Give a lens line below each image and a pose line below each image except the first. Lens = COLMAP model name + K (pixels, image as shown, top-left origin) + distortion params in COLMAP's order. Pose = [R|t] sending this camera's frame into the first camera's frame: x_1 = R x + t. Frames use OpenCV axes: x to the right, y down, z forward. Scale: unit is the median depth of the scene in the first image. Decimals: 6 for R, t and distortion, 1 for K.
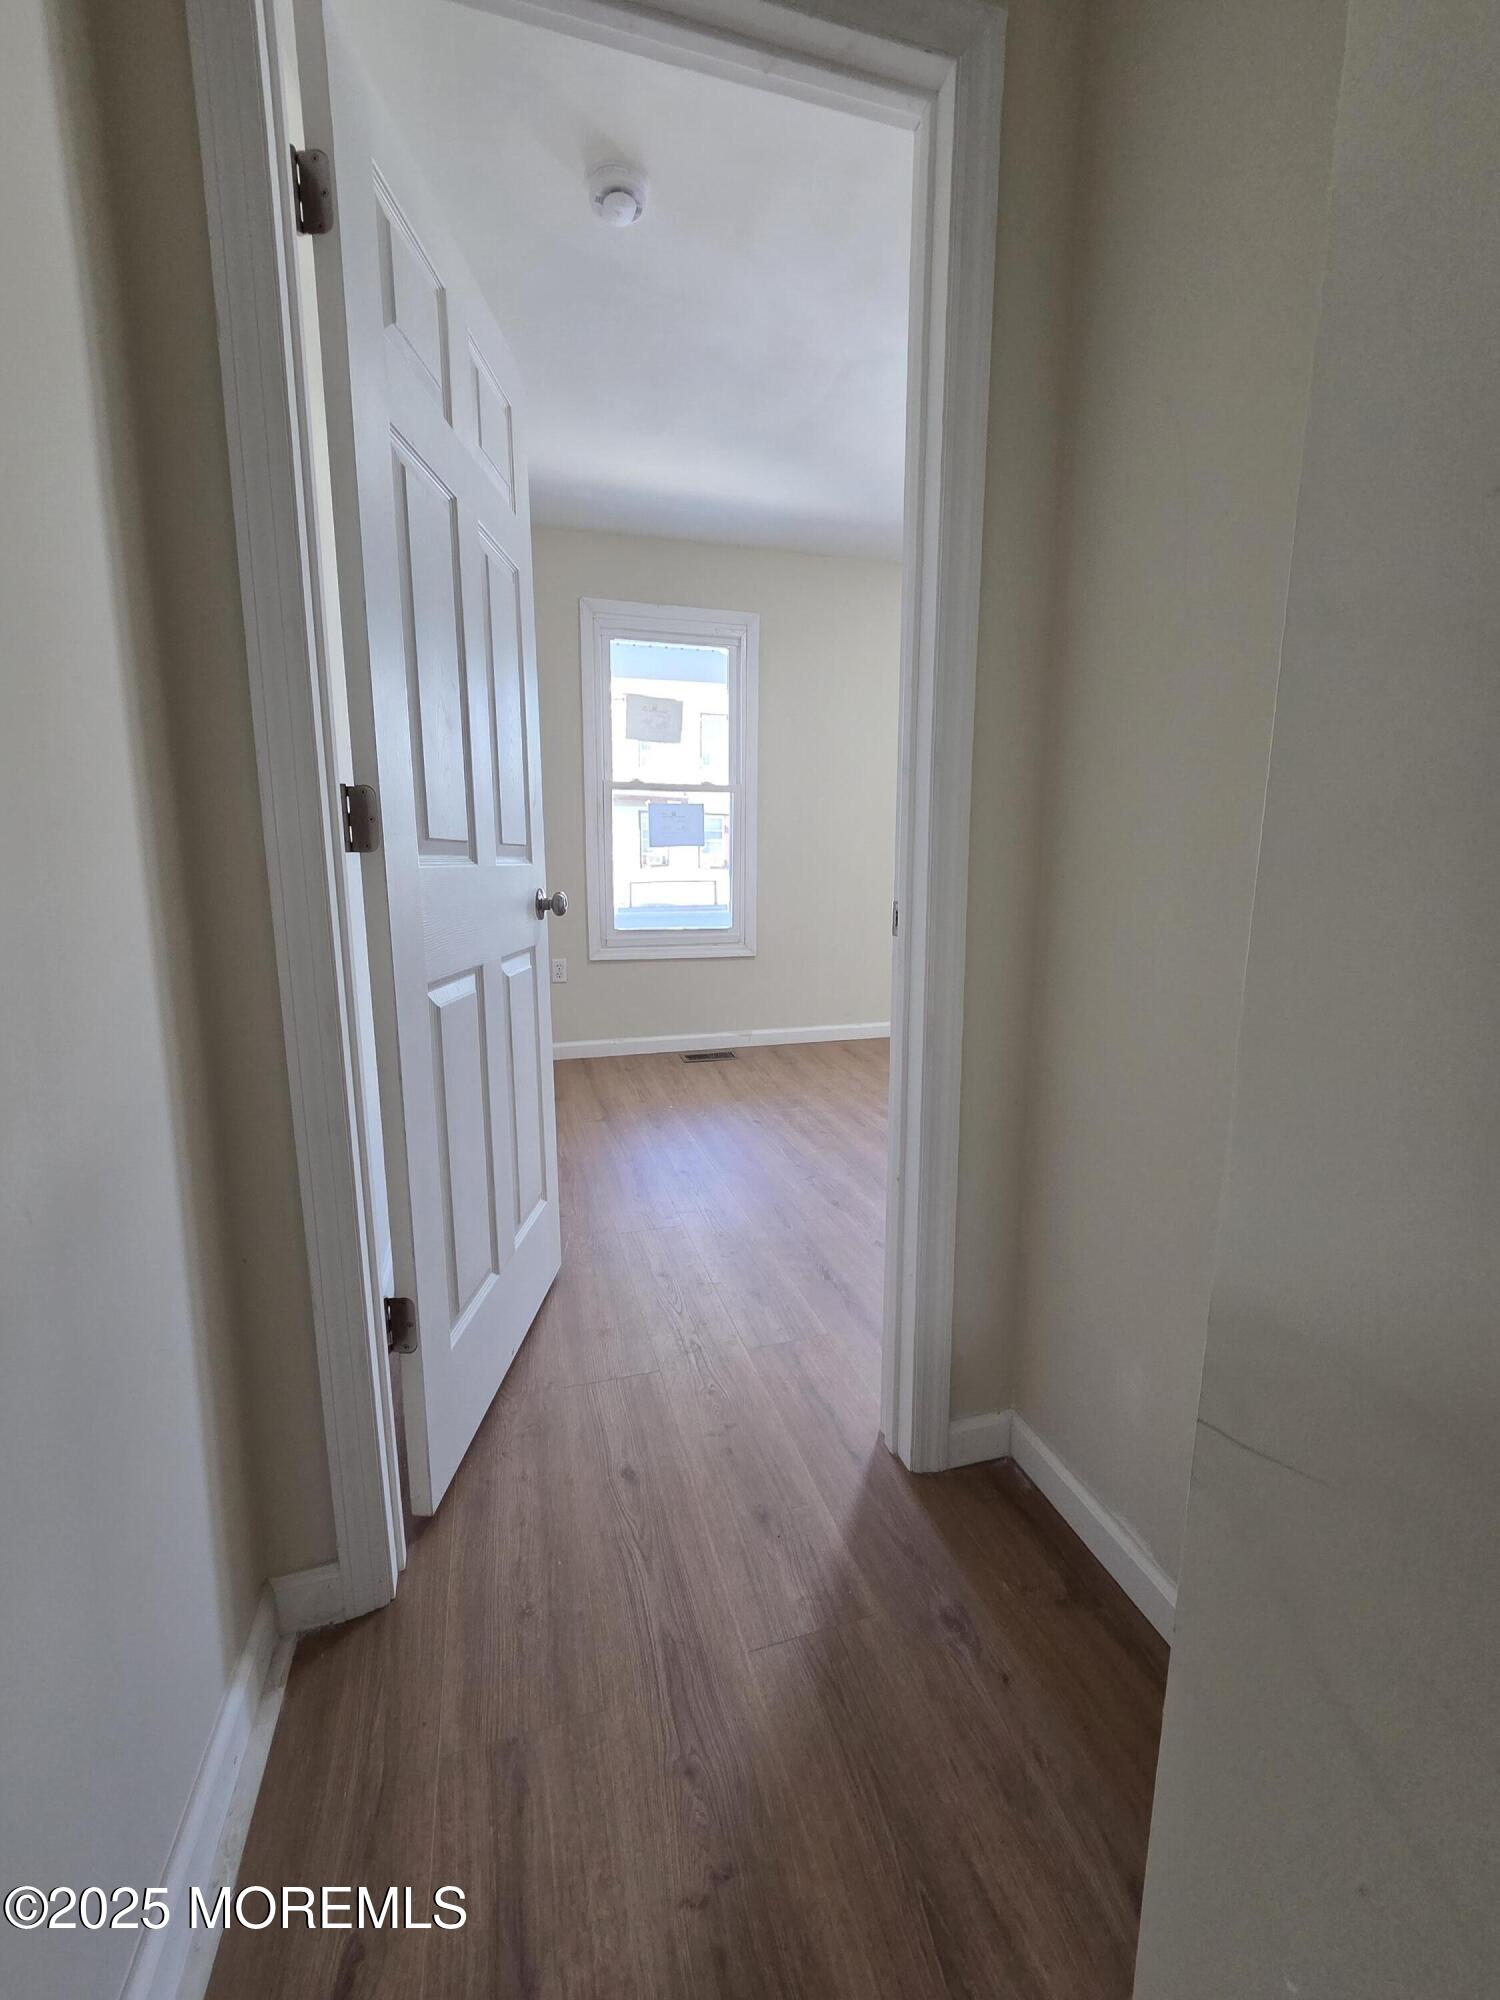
lens RADIAL K [[810.4, 0, 751.1], [0, 810.4, 996.4], [0, 0, 1]] dist [0.007832, 0.000156]
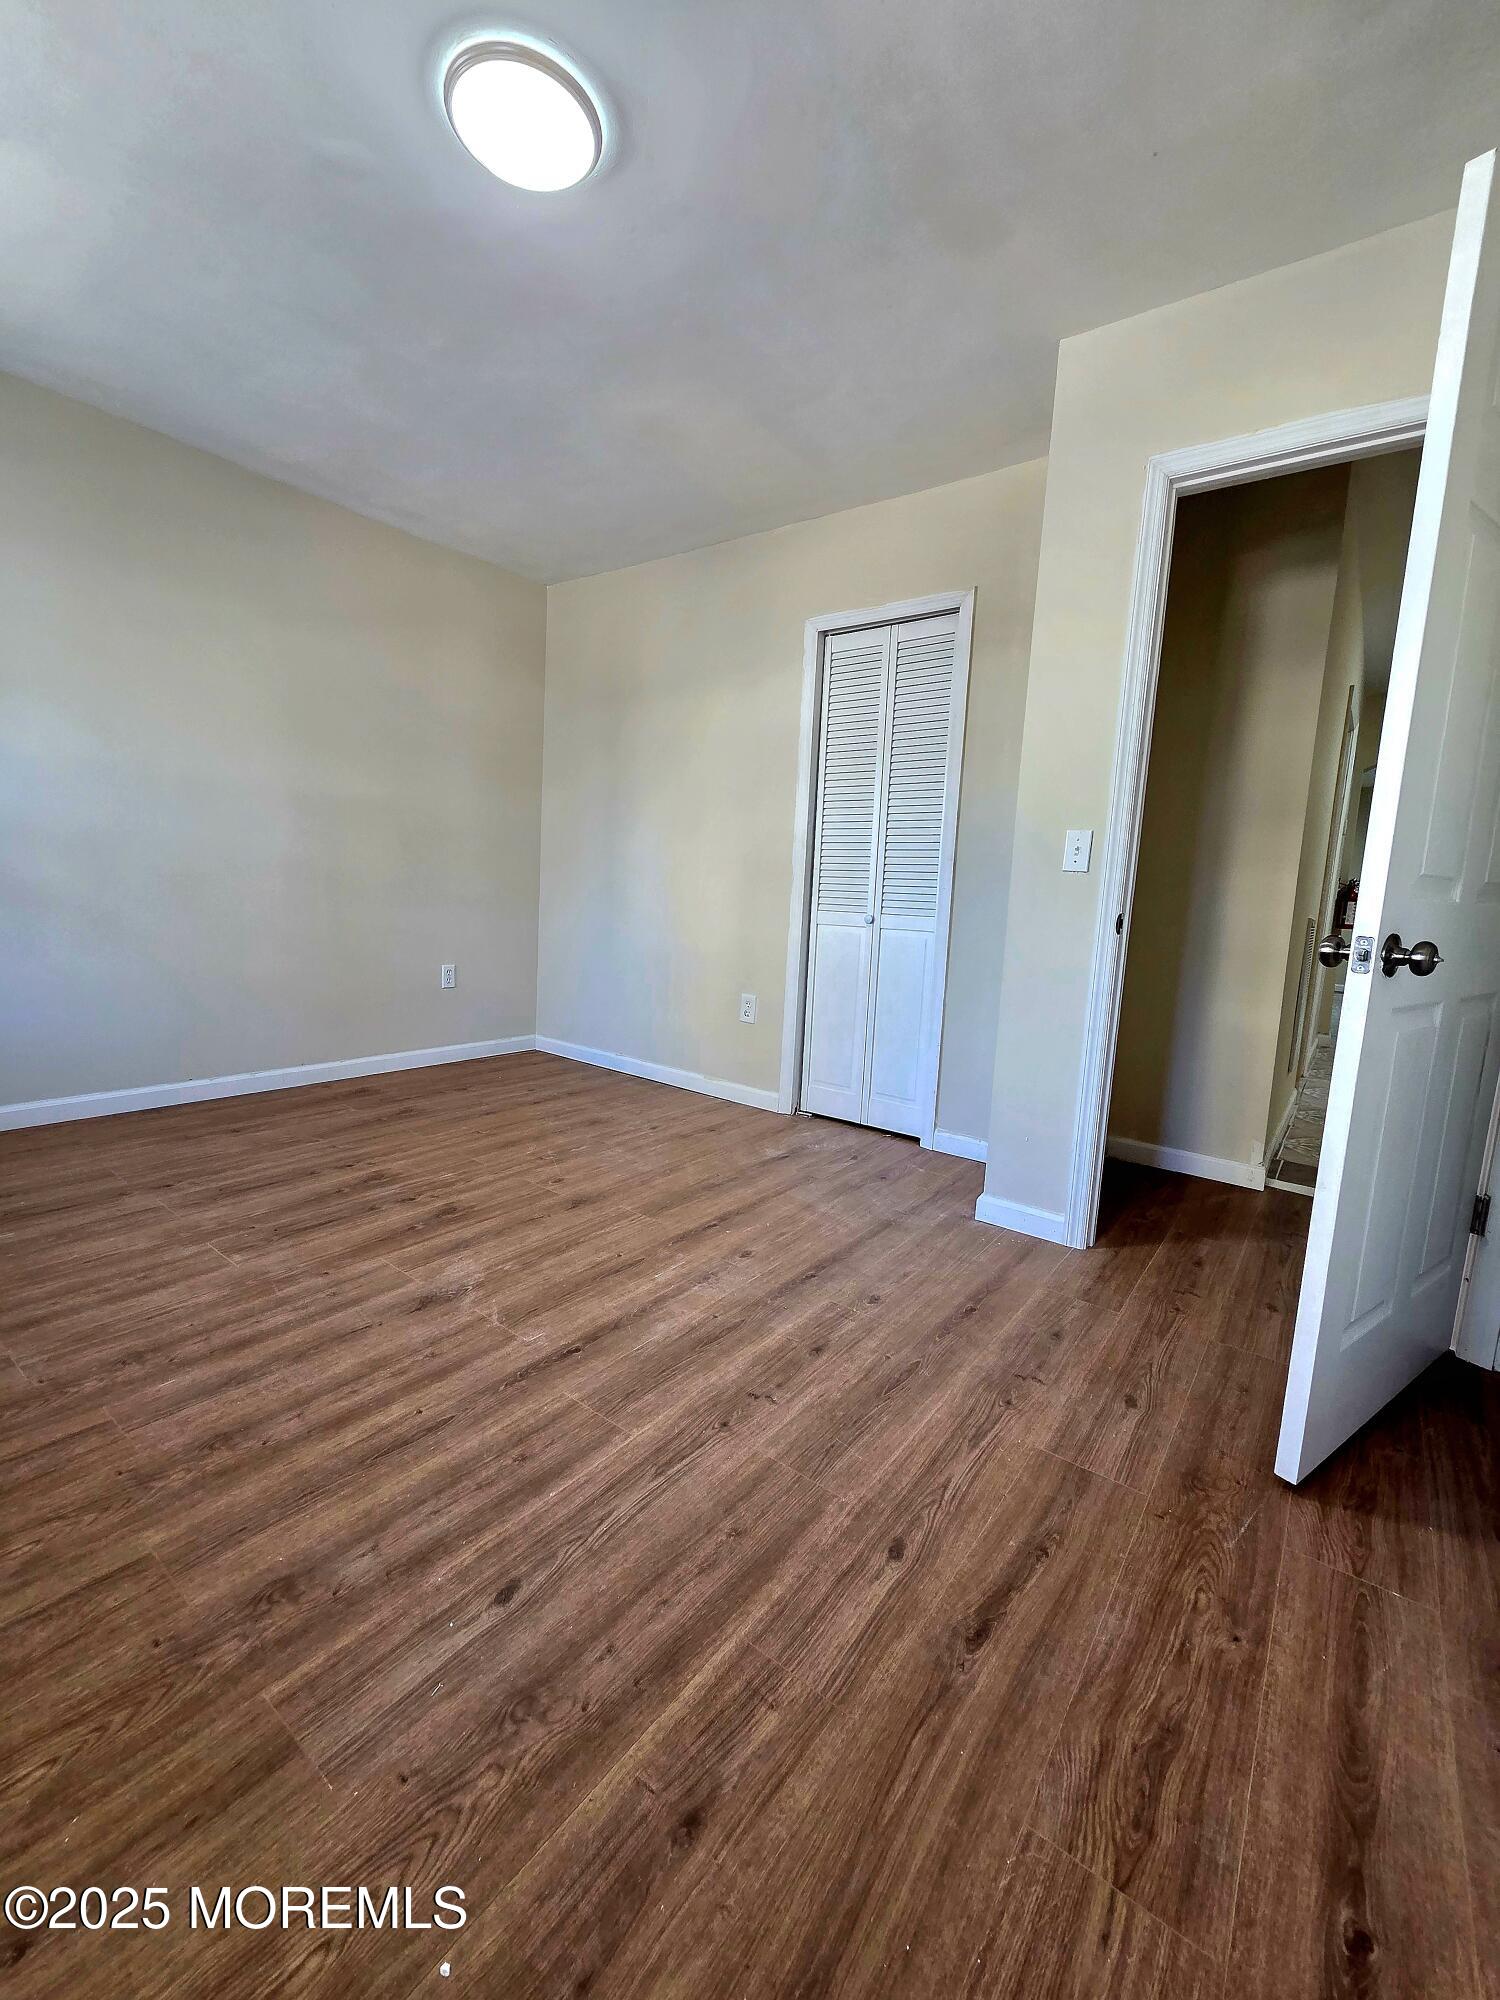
lens RADIAL K [[810.4, 0, 748.8], [0, 810.4, 1006.2], [0, 0, 1]] dist [0.007832, 0.000156]
pose [[-0.586277, -0.136080, 0.798600, -0.347241], [0.093643, 0.967799, 0.233658, -0.187331], [-0.804680, 0.211772, -0.554655, 1.229066]]
